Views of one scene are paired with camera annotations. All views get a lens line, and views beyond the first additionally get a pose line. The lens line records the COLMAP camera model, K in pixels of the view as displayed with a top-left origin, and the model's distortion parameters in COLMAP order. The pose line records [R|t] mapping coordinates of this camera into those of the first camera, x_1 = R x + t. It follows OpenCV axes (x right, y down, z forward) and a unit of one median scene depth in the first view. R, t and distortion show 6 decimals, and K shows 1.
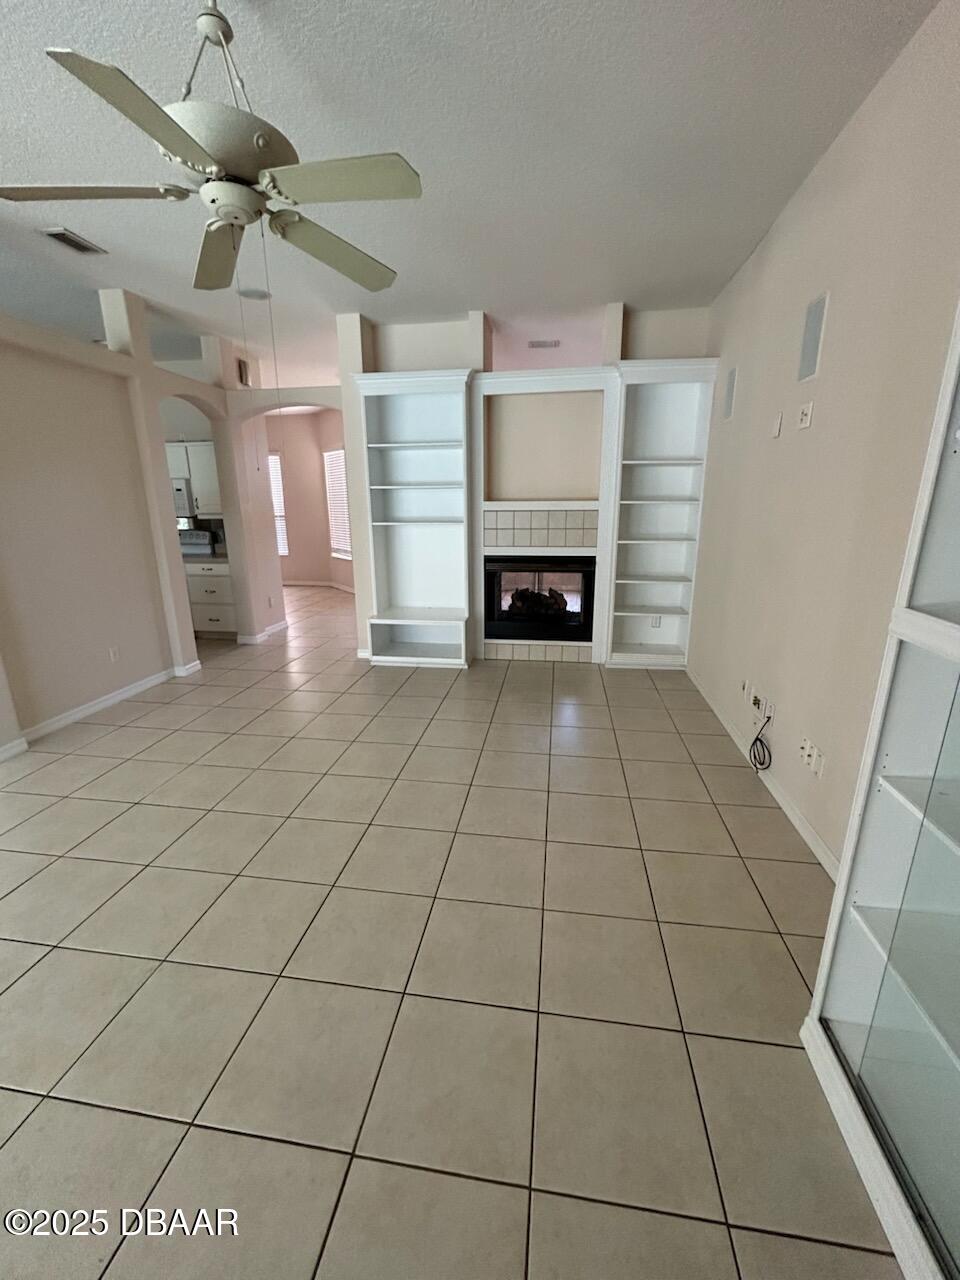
lens RADIAL K [[520.1, 0, 482.7], [0, 520.1, 639.8], [0, 0, 1]] dist [0.001144, 0.000545]
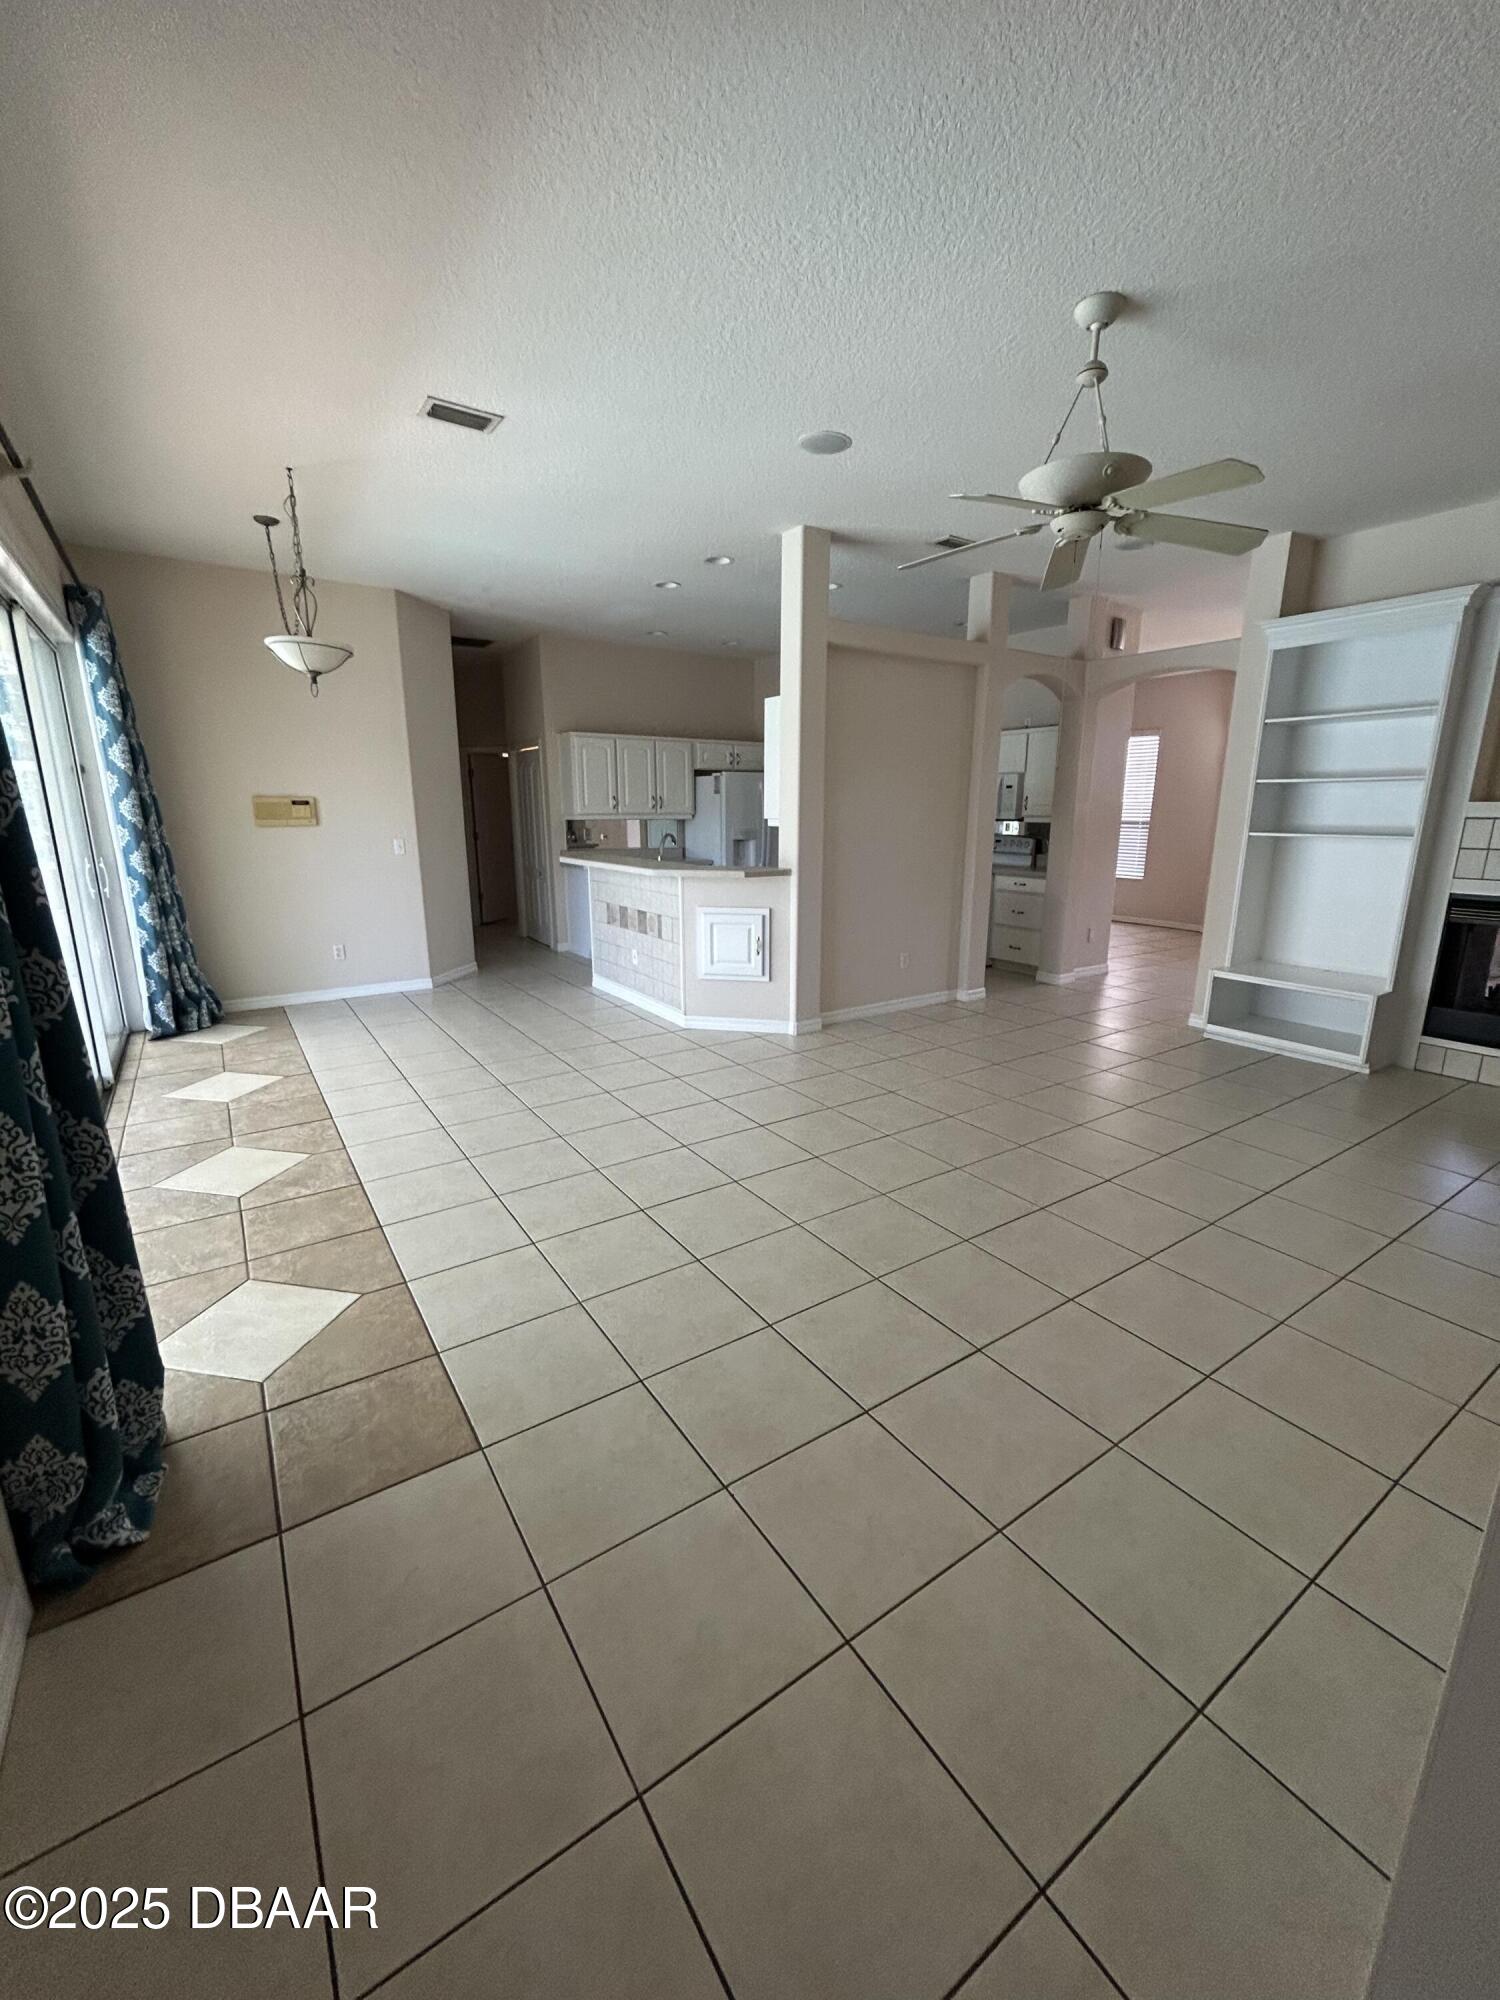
lens RADIAL K [[812.6, 0, 754.3], [0, 812.6, 999.7], [0, 0, 1]] dist [0.001144, 0.000545]
pose [[0.676229, 0.178439, -0.714754, 0.145807], [-0.191481, 0.979449, 0.063360, 0.045650], [0.711371, 0.094016, 0.696500, -0.180961]]
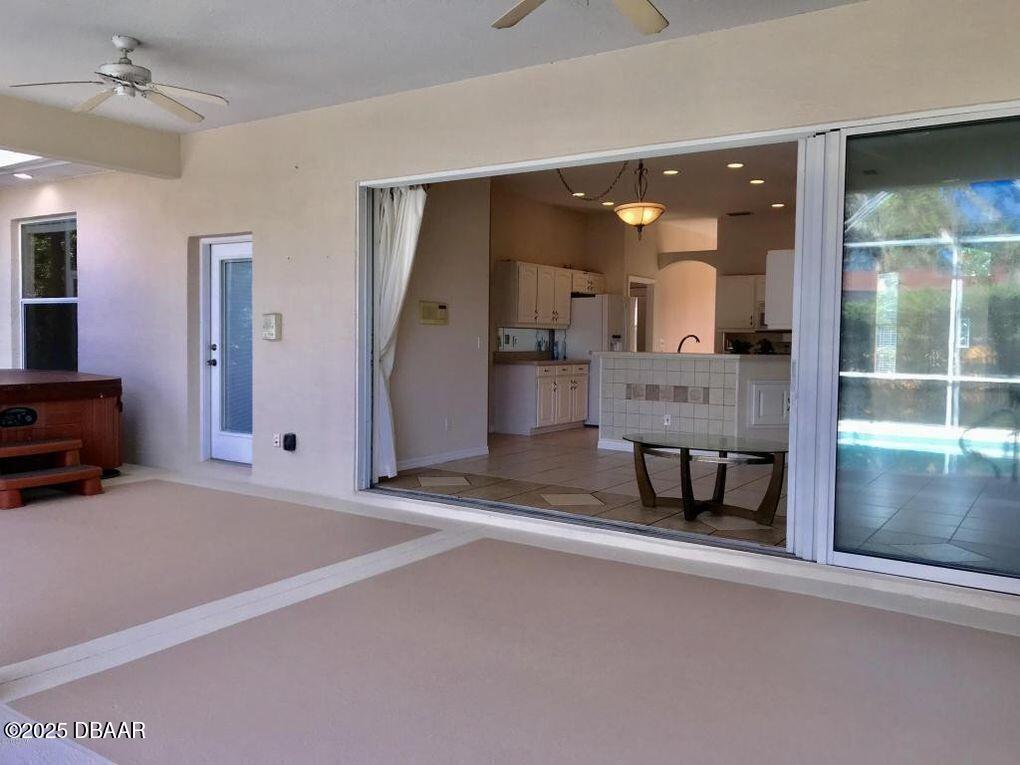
lens RADIAL K [[835.9, 0, 500.7], [0, 835.9, 375.9], [0, 0, 1]] dist [0.013317, 0.007348]
pose [[0.901426, 0.041282, -0.430960, -0.425839], [-0.129139, 0.975766, -0.176647, 0.365852], [0.413223, 0.214888, 0.884912, -1.209101]]
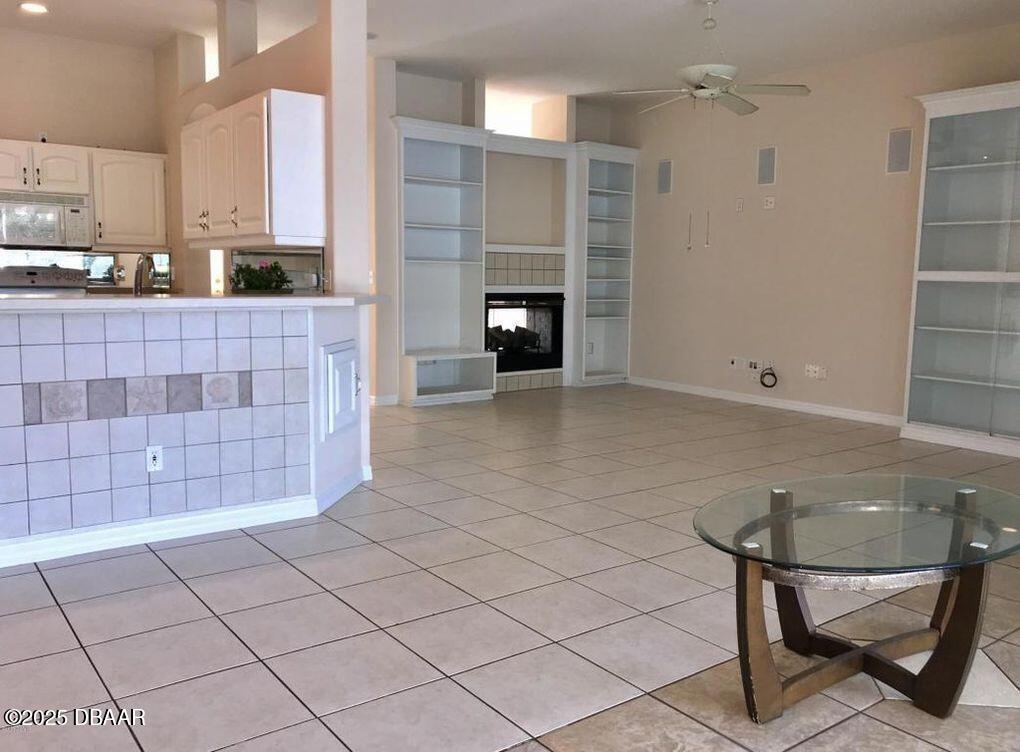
lens RADIAL K [[847.3, 0, 510.0], [0, 847.3, 376.0], [0, 0, 1]] dist [0.053907, -0.001177]
pose [[0.703563, -0.069154, 0.707260, -1.185730], [0.161518, 0.984767, -0.064386, 0.123129], [-0.692034, 0.159535, 0.704016, -0.226143]]
